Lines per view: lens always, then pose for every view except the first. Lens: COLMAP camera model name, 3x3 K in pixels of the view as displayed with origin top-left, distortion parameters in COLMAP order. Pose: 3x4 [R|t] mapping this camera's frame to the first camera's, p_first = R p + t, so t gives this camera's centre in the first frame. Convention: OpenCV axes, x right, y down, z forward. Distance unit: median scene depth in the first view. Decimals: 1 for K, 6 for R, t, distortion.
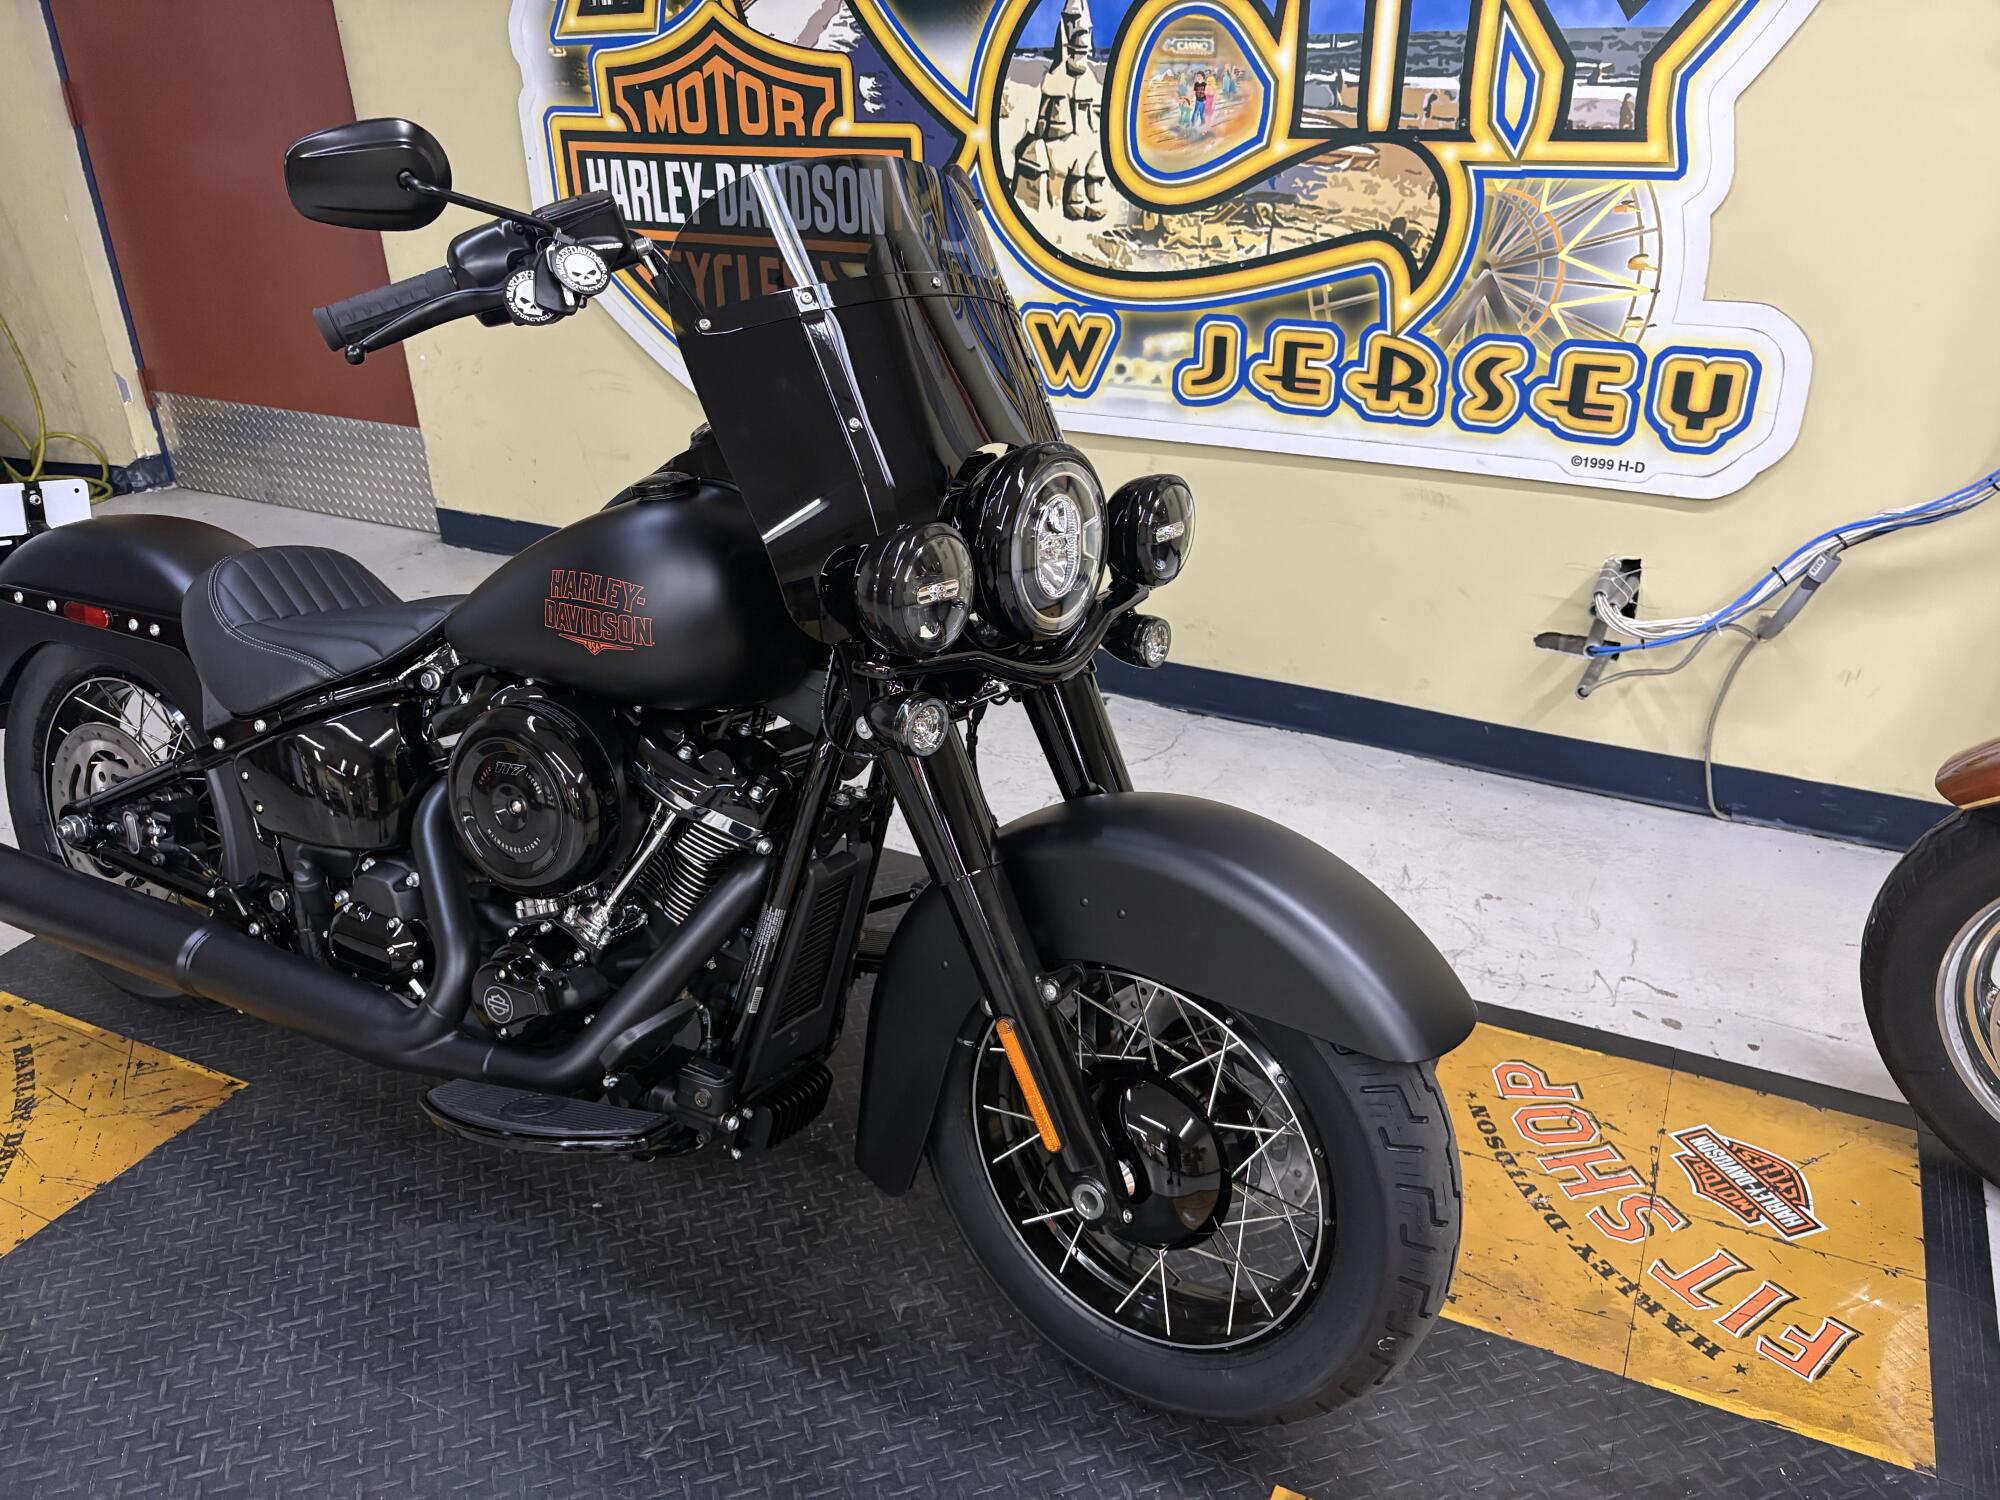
lens RADIAL K [[1521.0, 0, 1002.5], [0, 1521.0, 752.2], [0, 0, 1]] dist [-0.077260, 0.128480]
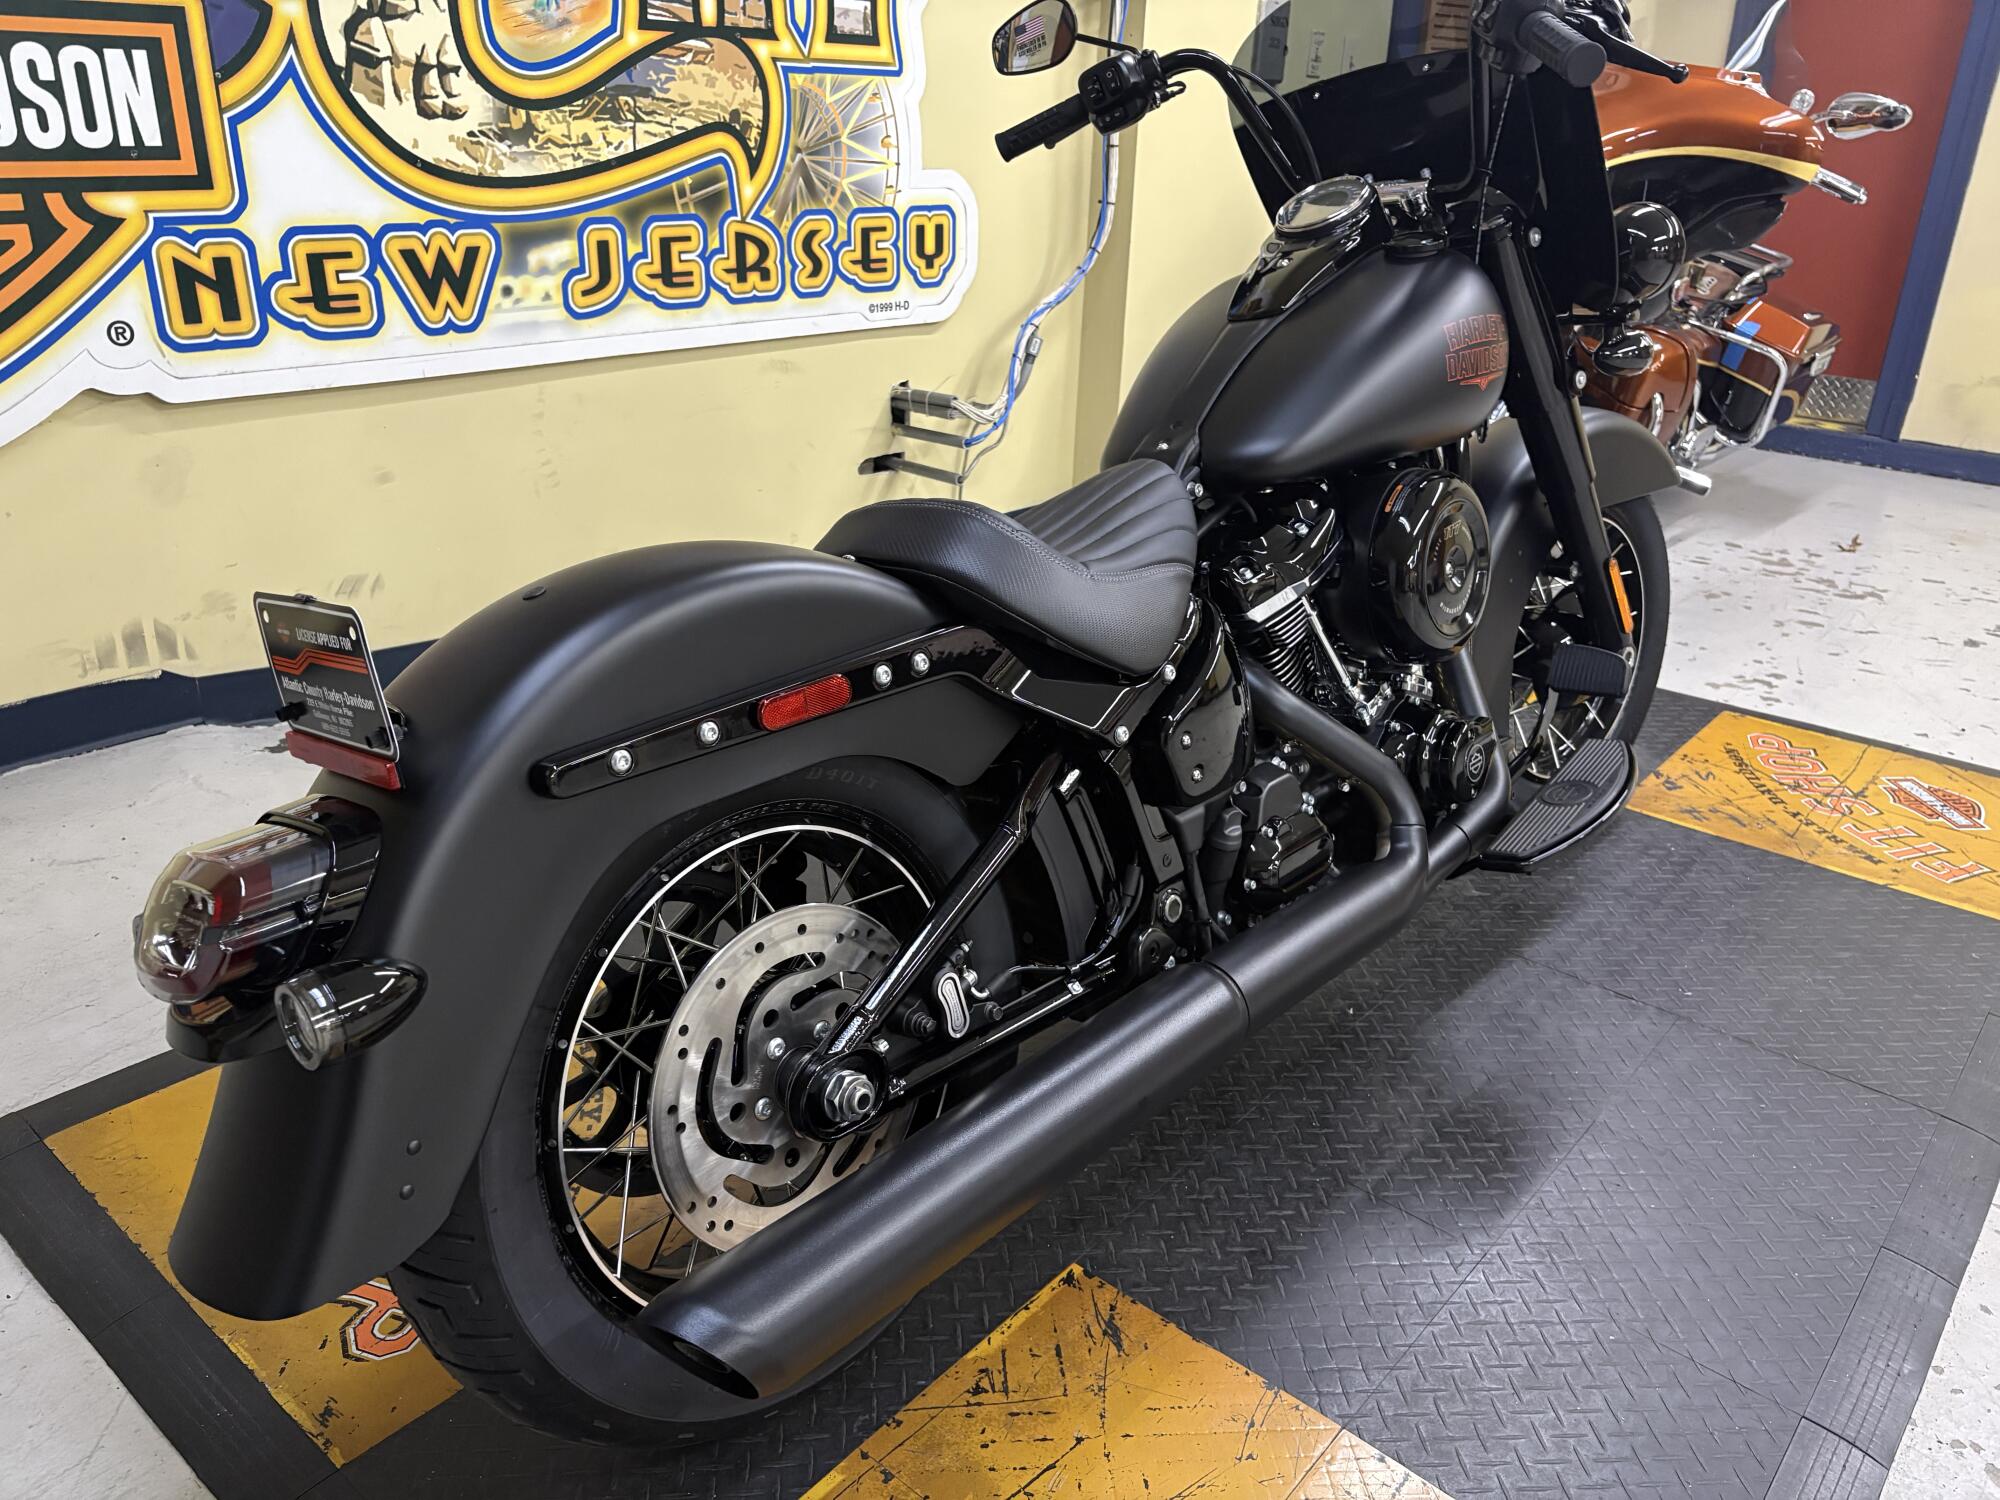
lens RADIAL K [[1501.6, 0, 997.2], [0, 1501.6, 744.8], [0, 0, 1]] dist [-0.004651, 0.011763]
pose [[0.238191, -0.356565, 0.903397, -0.812650], [0.382821, 0.889331, 0.250078, -0.137870], [-0.892588, 0.286273, 0.348332, 0.558310]]
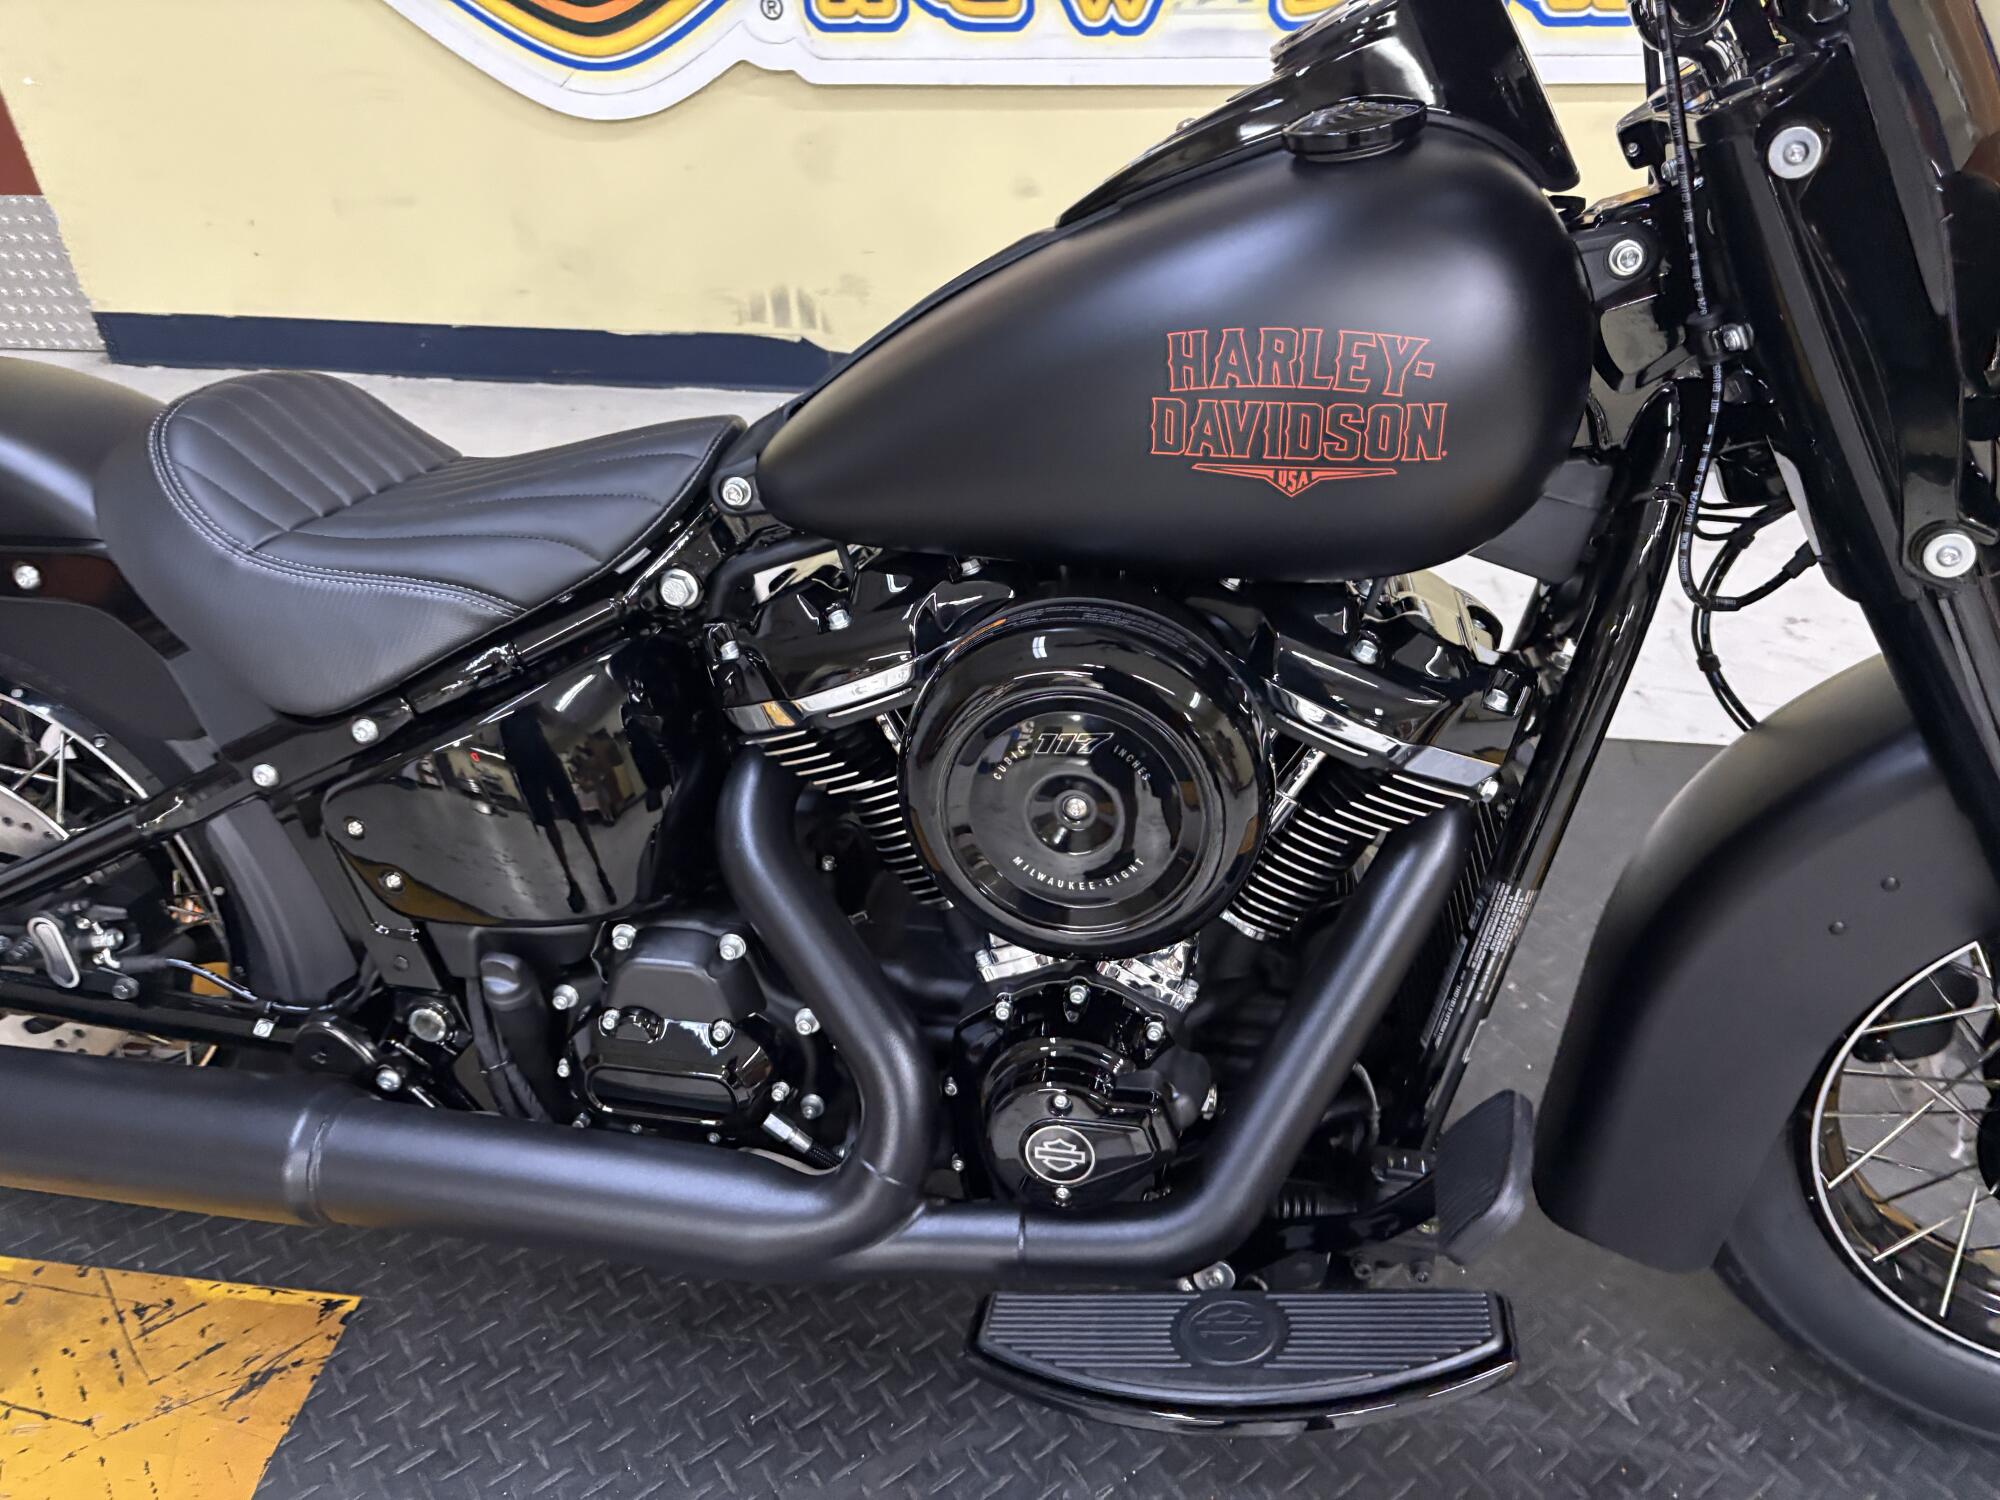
lens RADIAL K [[1501.6, 0, 997.2], [0, 1501.6, 744.8], [0, 0, 1]] dist [-0.004651, 0.011763]
pose [[0.952748, -0.194757, 0.233113, -0.275248], [0.152535, 0.970387, 0.187302, -0.051488], [-0.262688, -0.142893, 0.954241, 0.304006]]
